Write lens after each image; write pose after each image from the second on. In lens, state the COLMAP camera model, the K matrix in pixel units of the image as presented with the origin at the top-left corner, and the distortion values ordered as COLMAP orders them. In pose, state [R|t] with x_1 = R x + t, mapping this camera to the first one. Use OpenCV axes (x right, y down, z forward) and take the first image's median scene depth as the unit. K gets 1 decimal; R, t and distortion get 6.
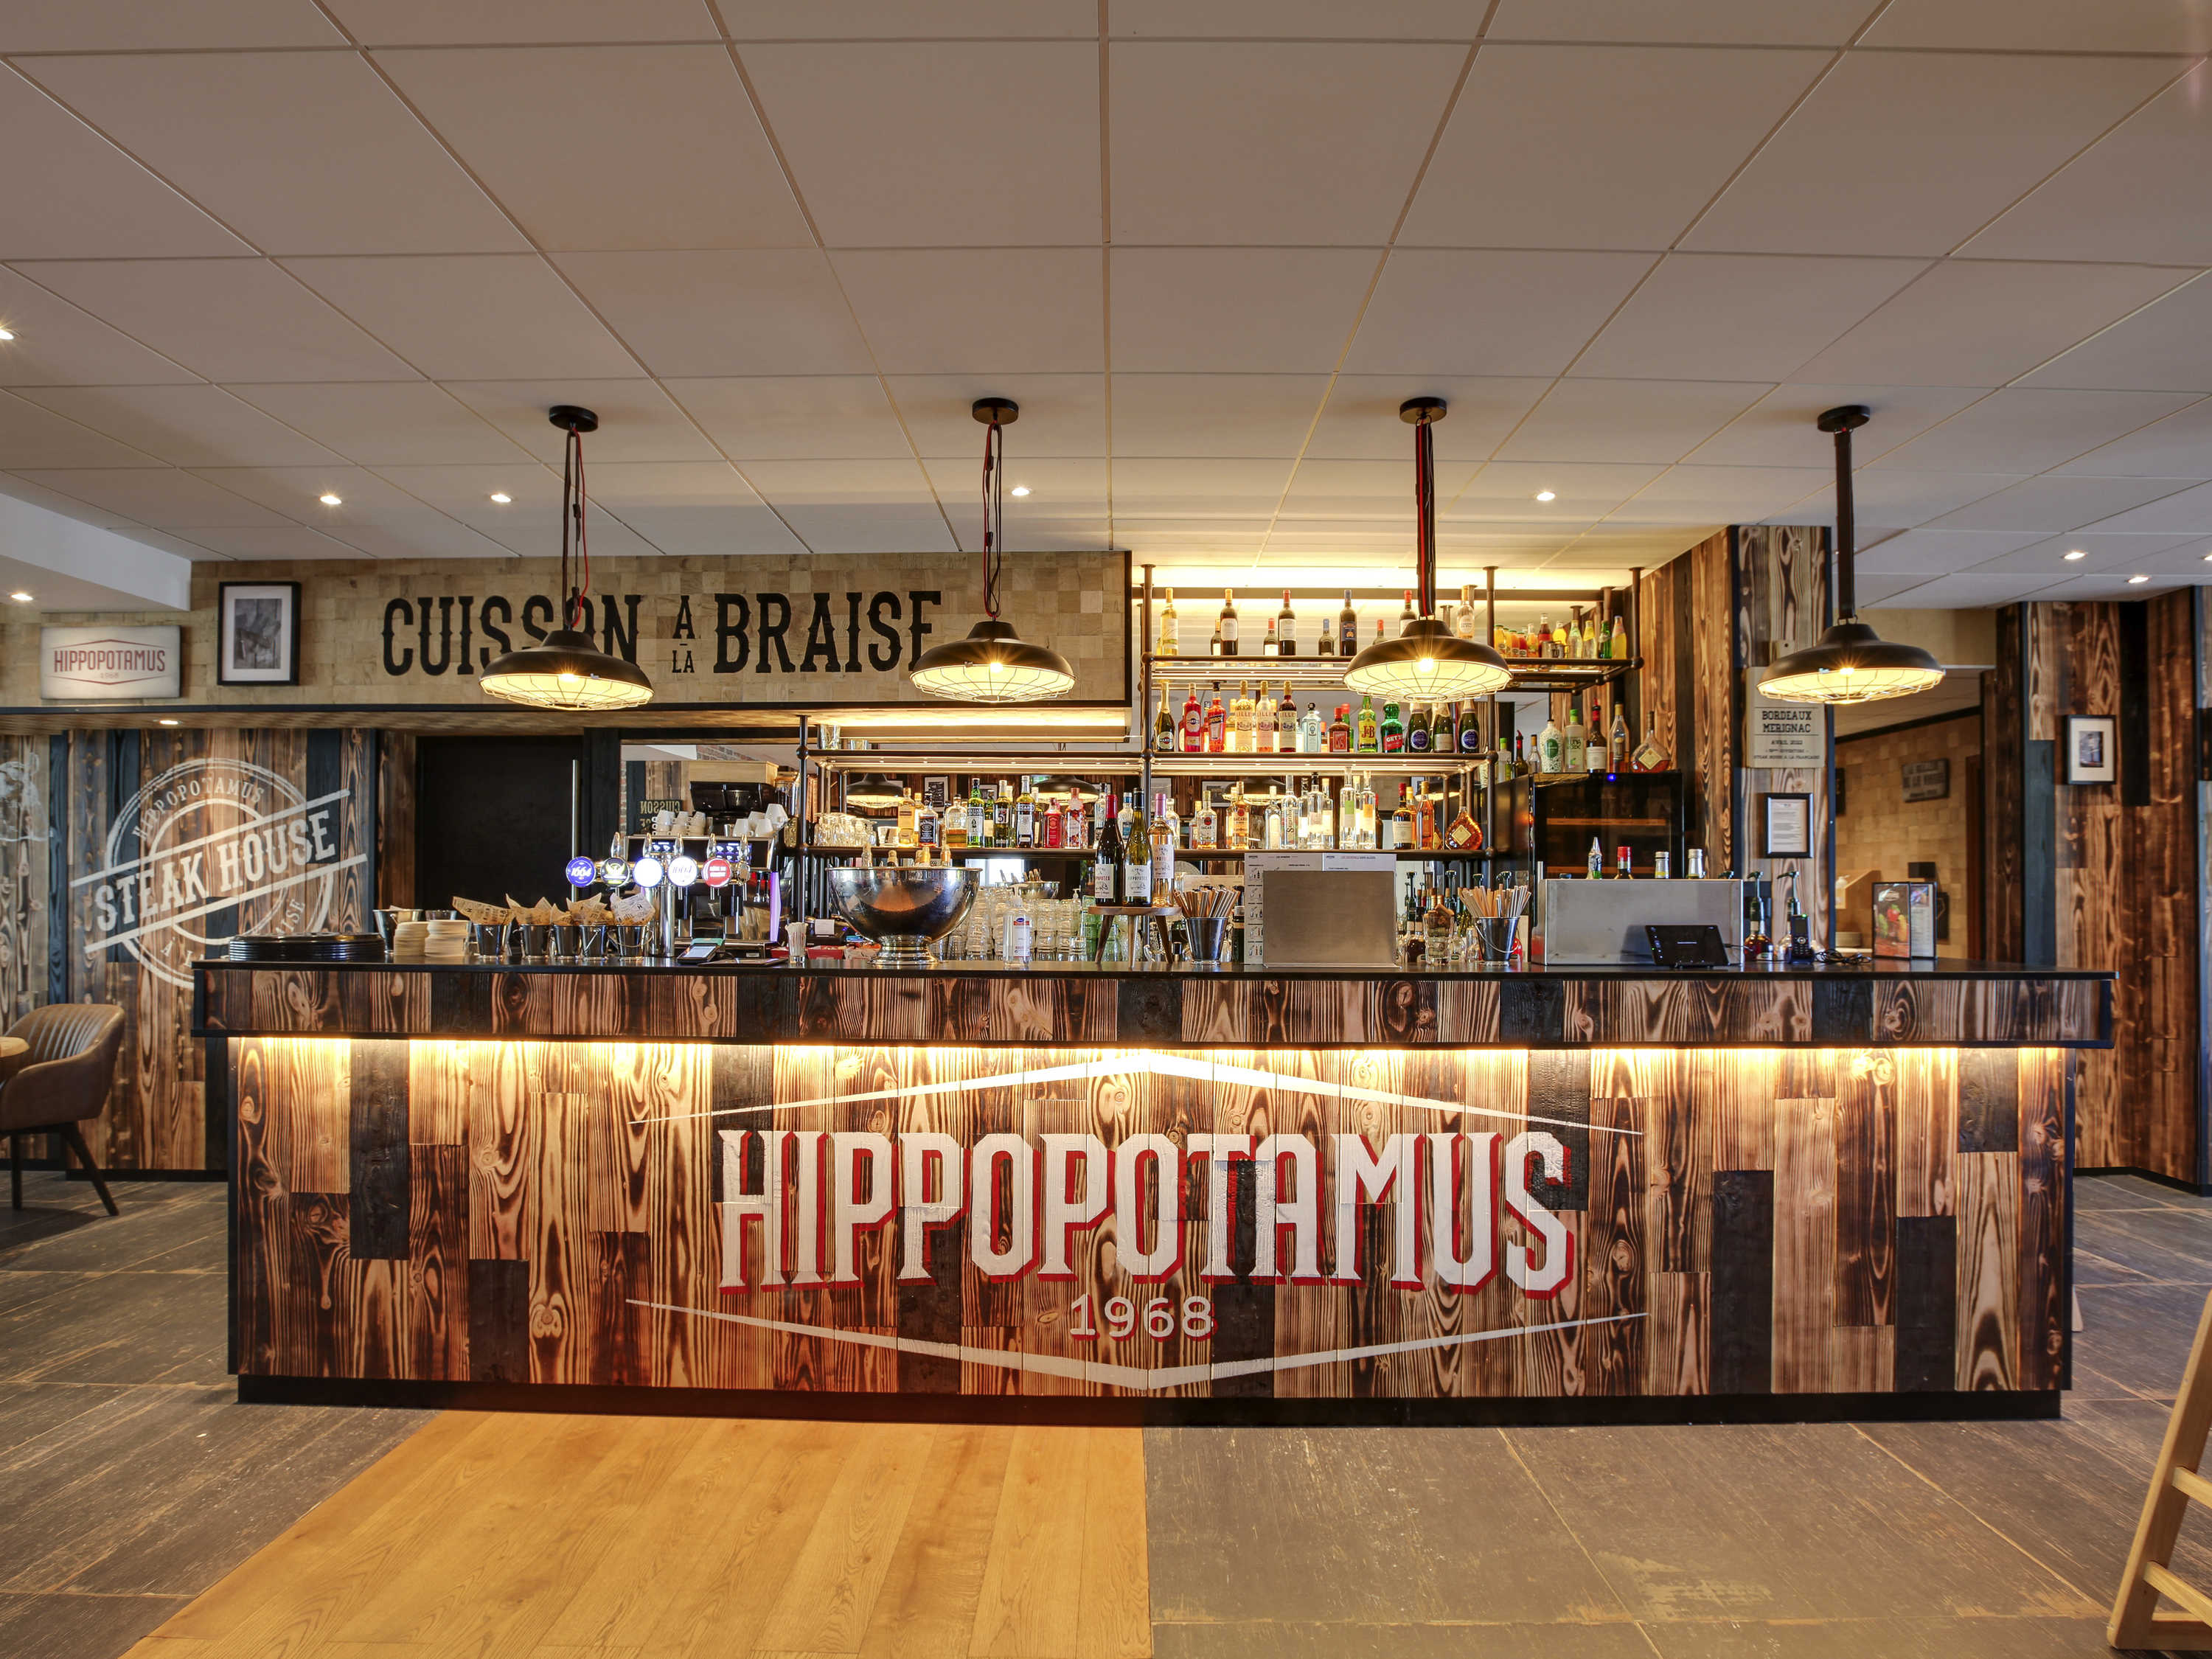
lens RADIAL K [[1154.1, 0, 1156.7], [0, 1154.1, 884.5], [0, 0, 1]] dist [-0.082975, 0.043207]
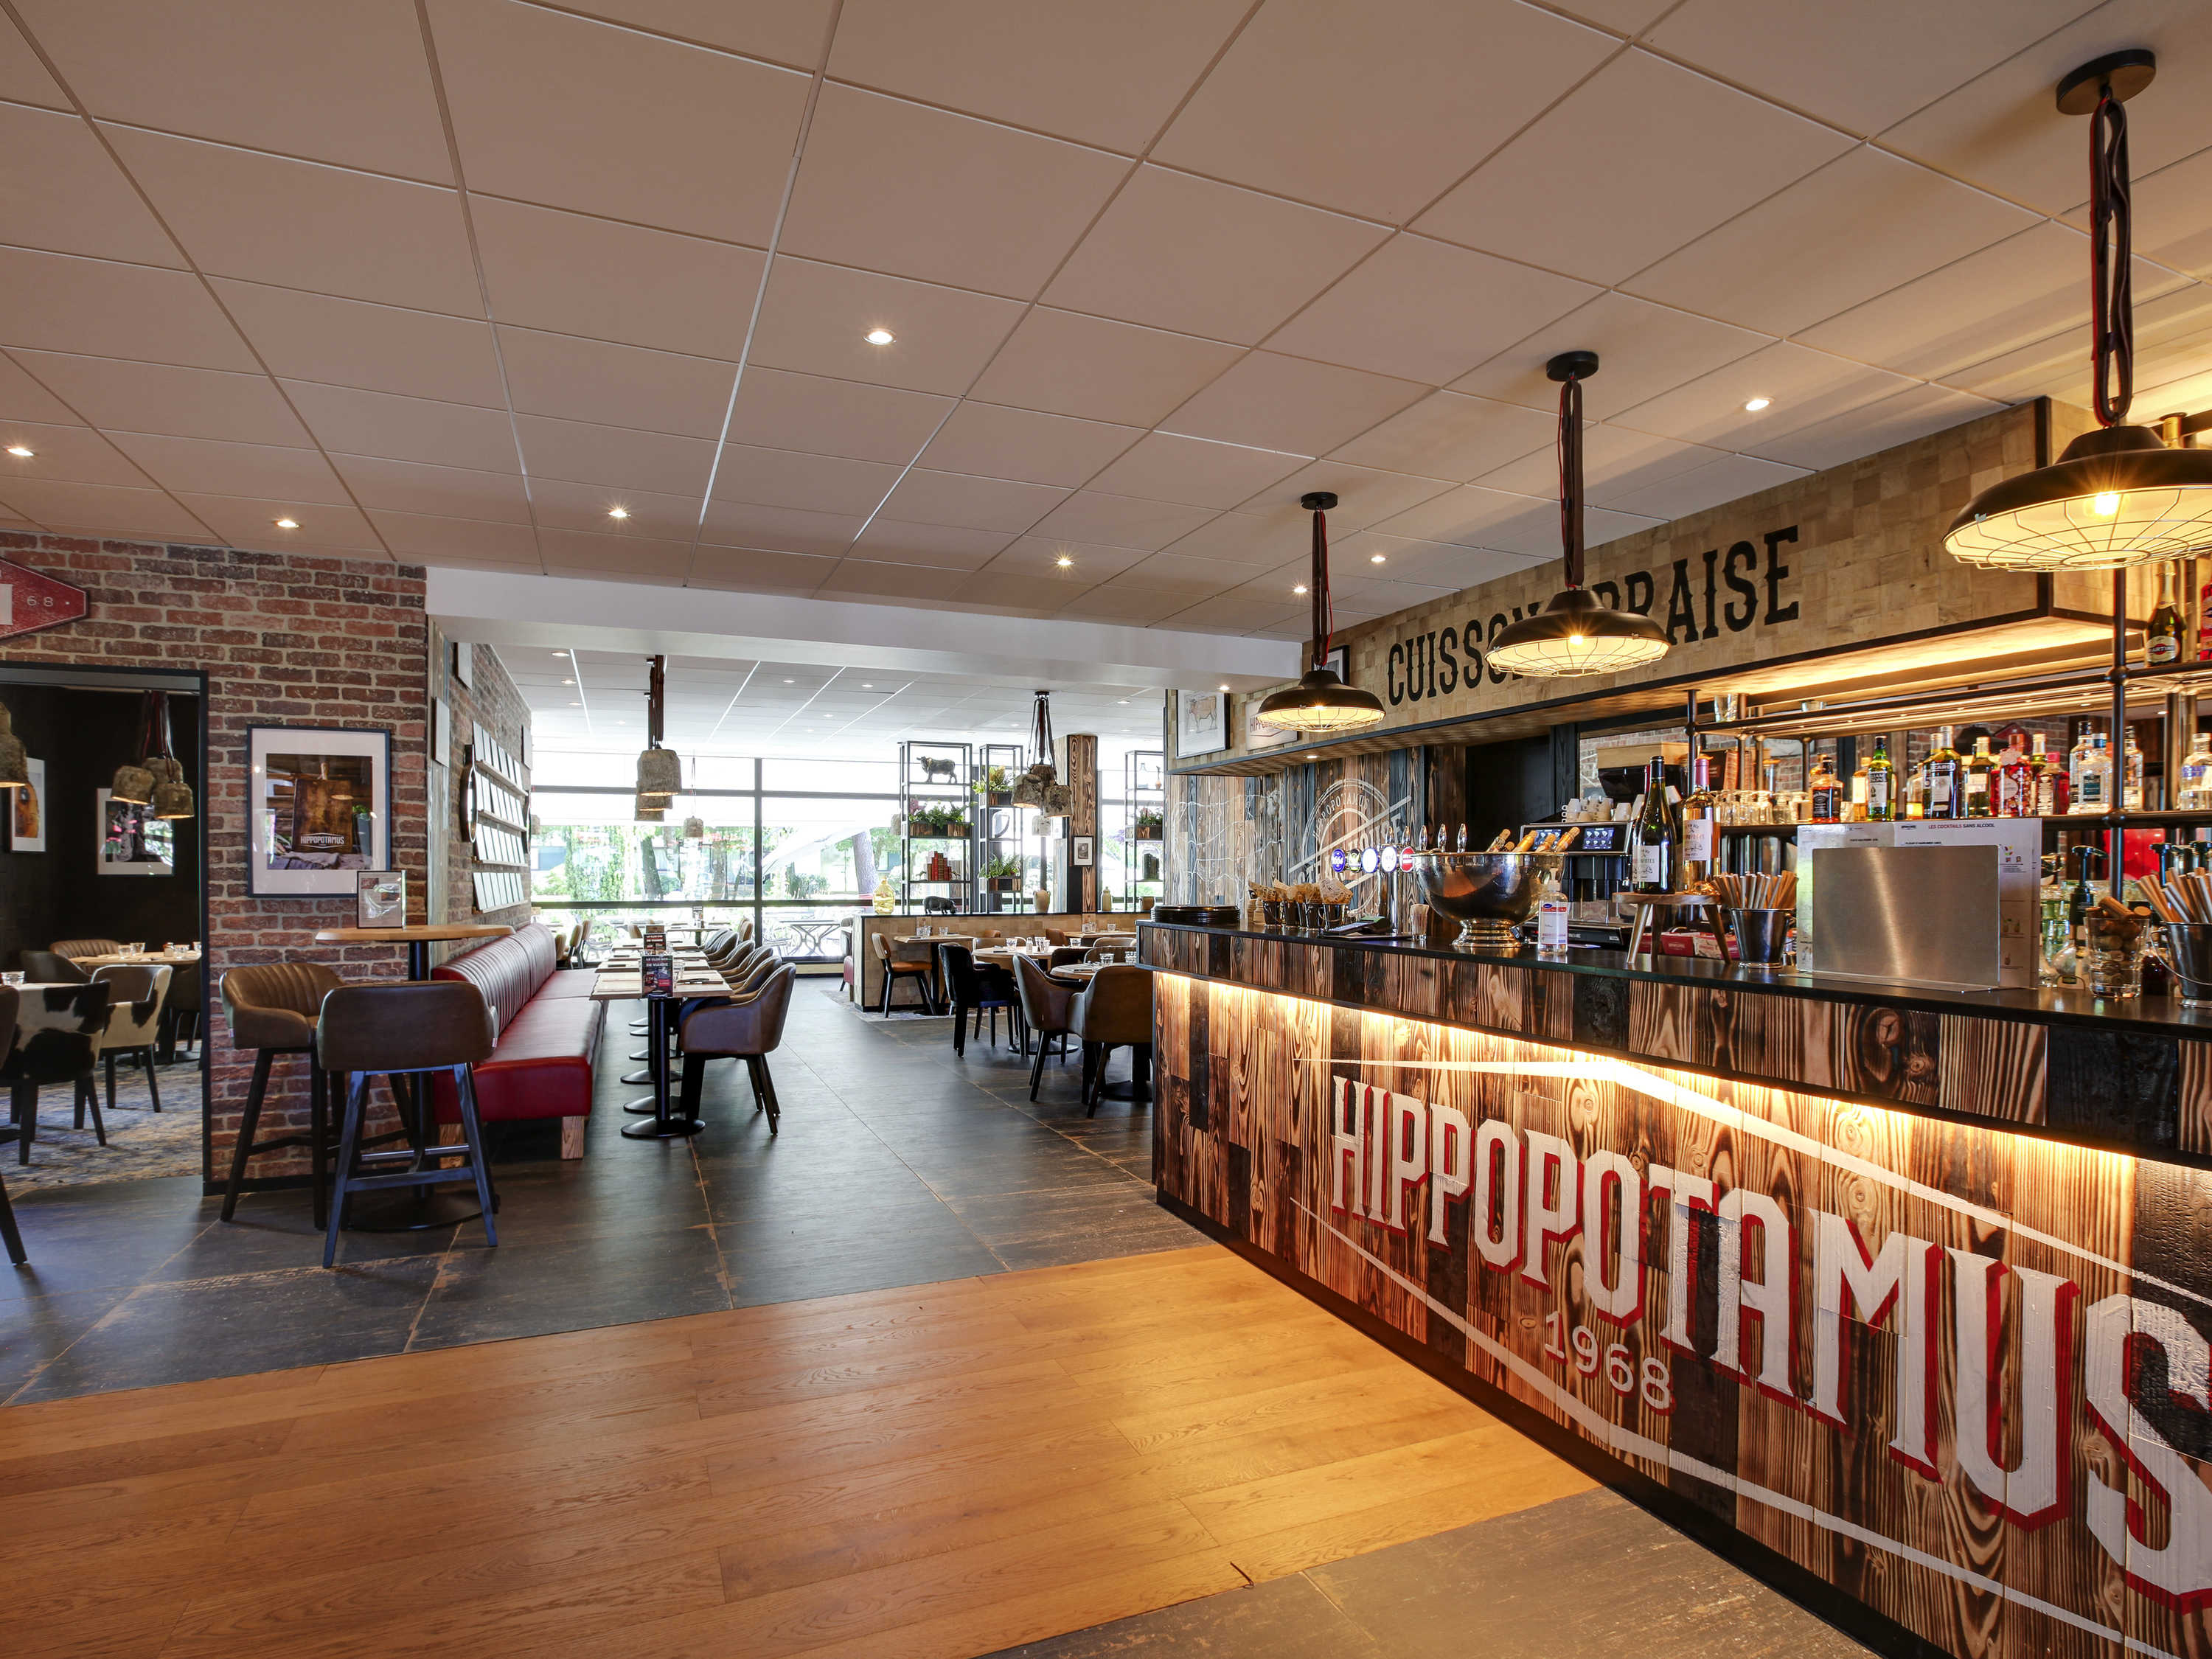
lens RADIAL K [[1155.3, 0, 1106.7], [0, 1155.3, 893.3], [0, 0, 1]] dist [-0.028852, 0.013954]
pose [[0.394889, 0.013684, -0.918627, 0.643299], [0.006994, 0.999815, 0.017900, 0.000193], [0.918702, -0.013494, 0.394720, 0.301302]]
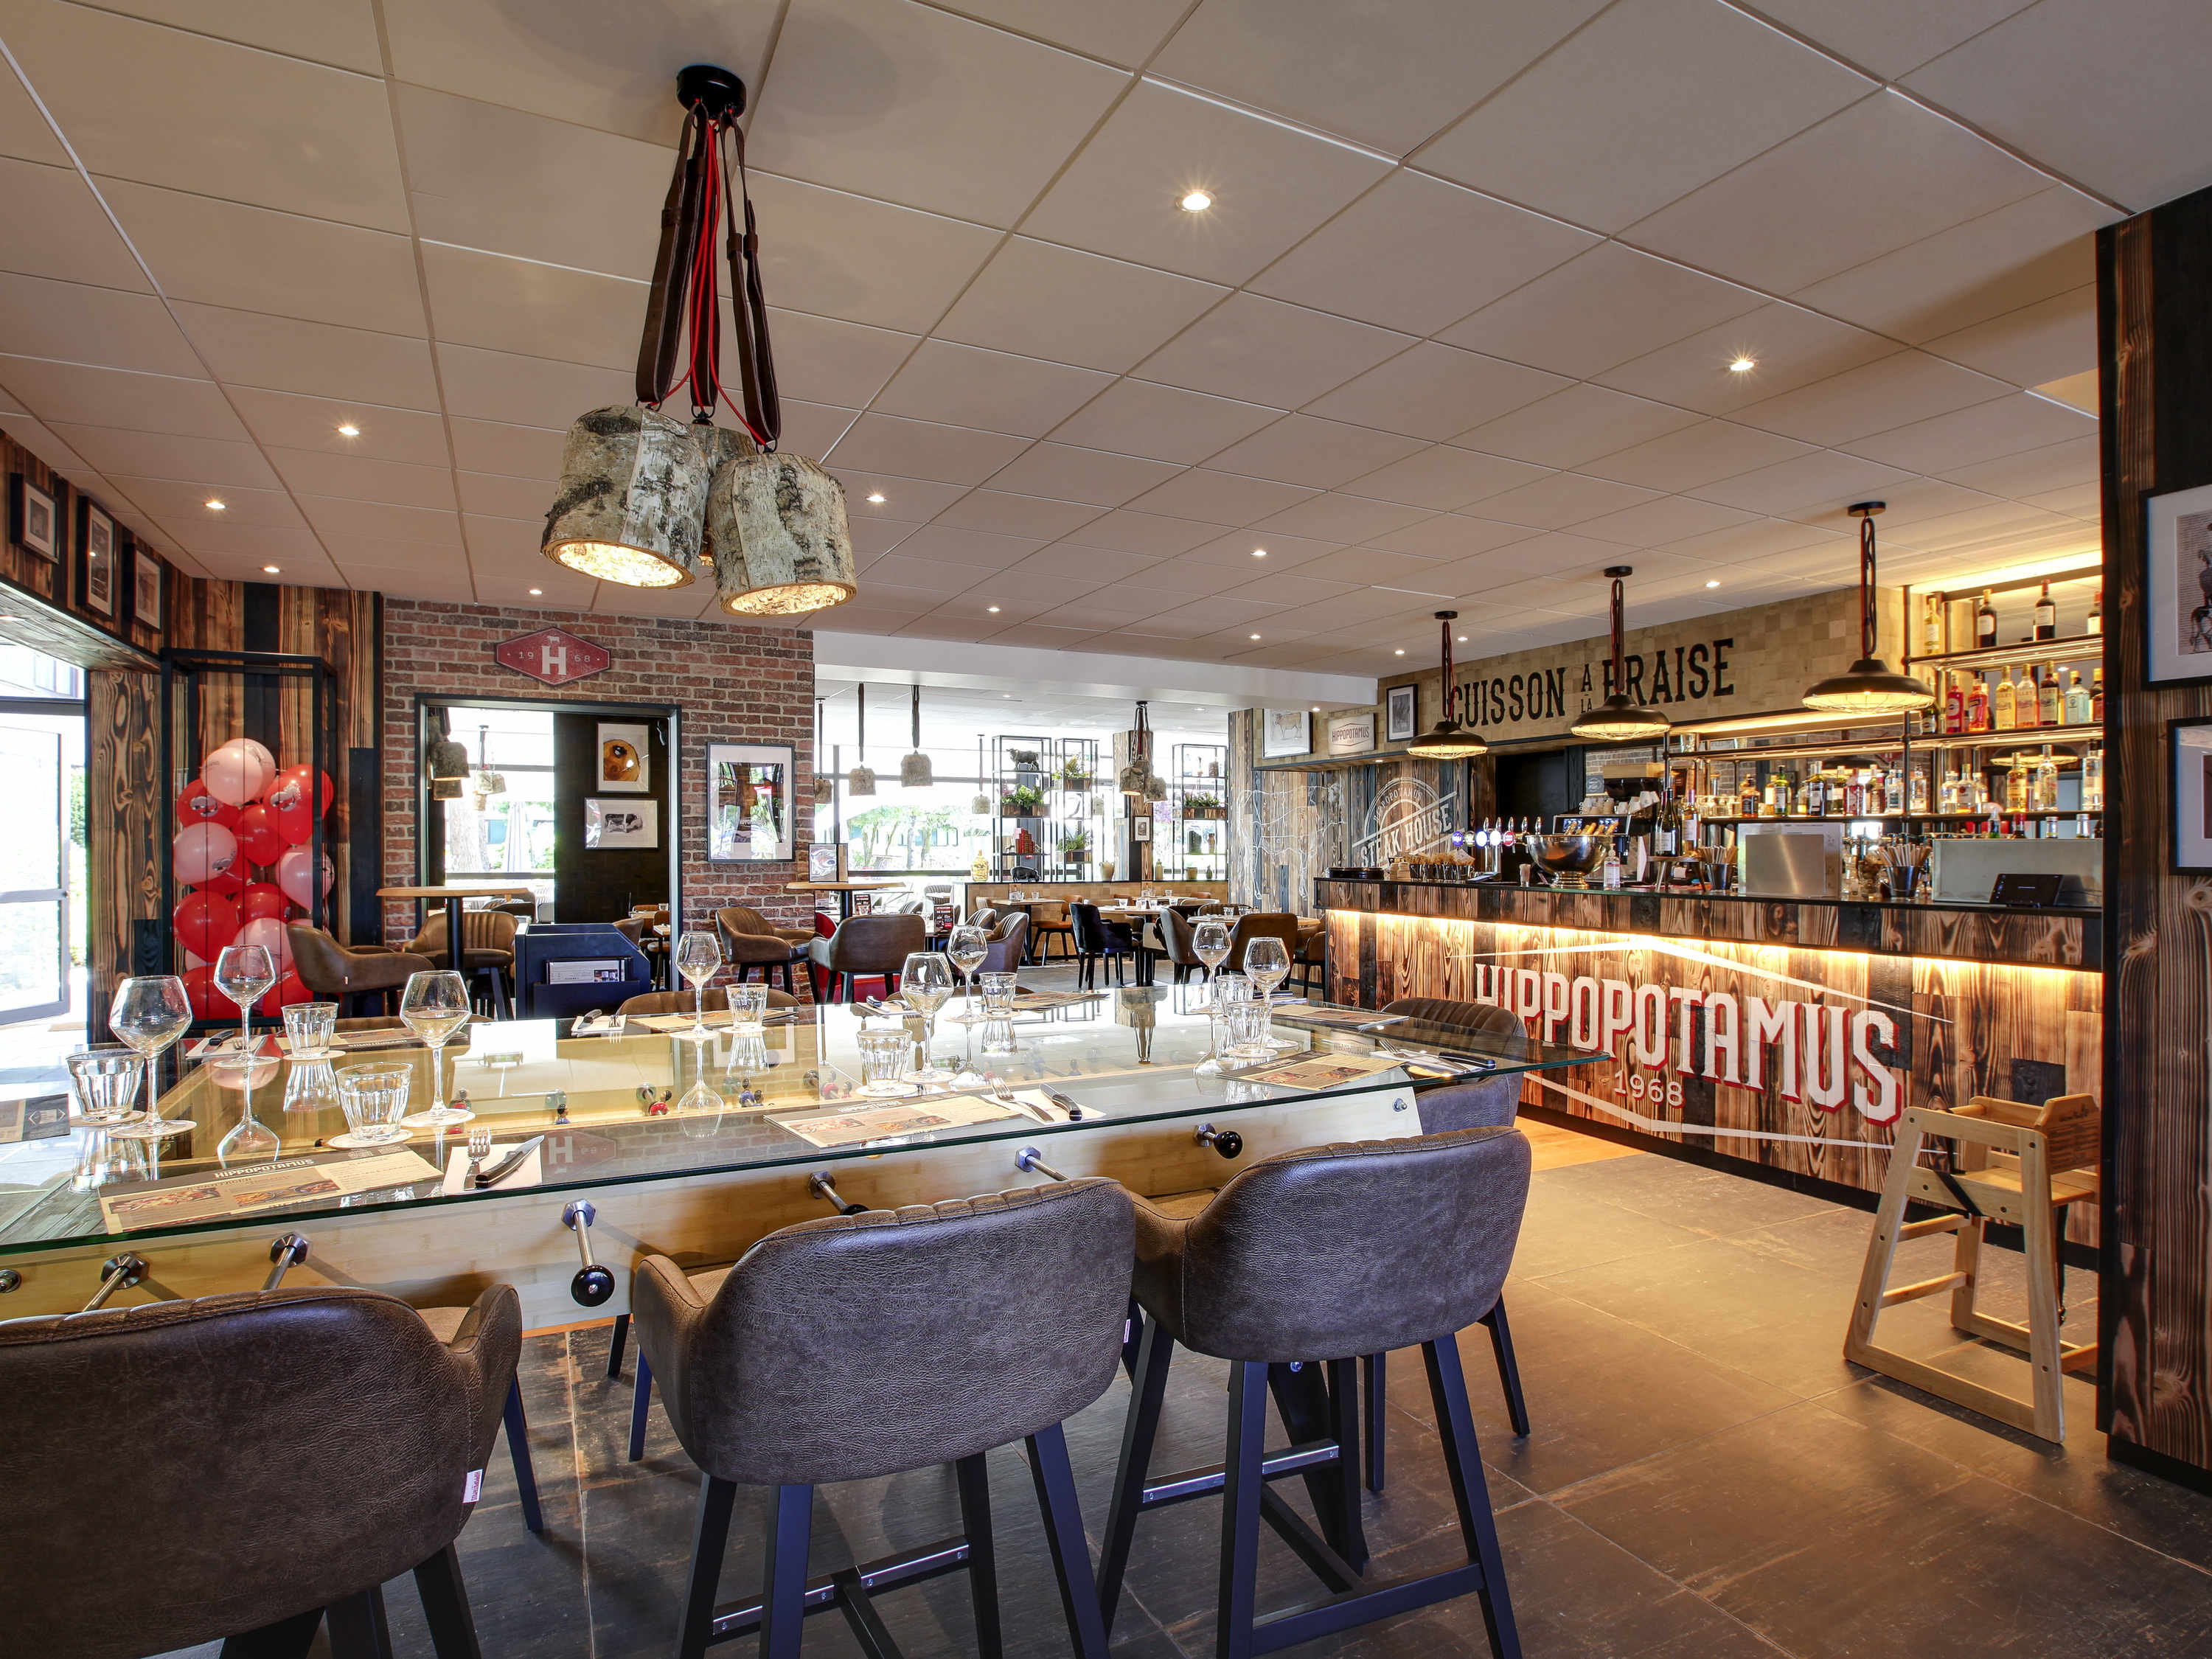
lens RADIAL K [[1173.5, 0, 1132.3], [0, 1173.5, 850.2], [0, 0, 1]] dist [-0.003387, 0.000631]
pose [[0.465792, 0.000224, -0.884894, 1.224856], [0.004513, 0.999986, 0.002629, 0.000657], [0.884883, -0.005218, 0.465785, -0.554482]]
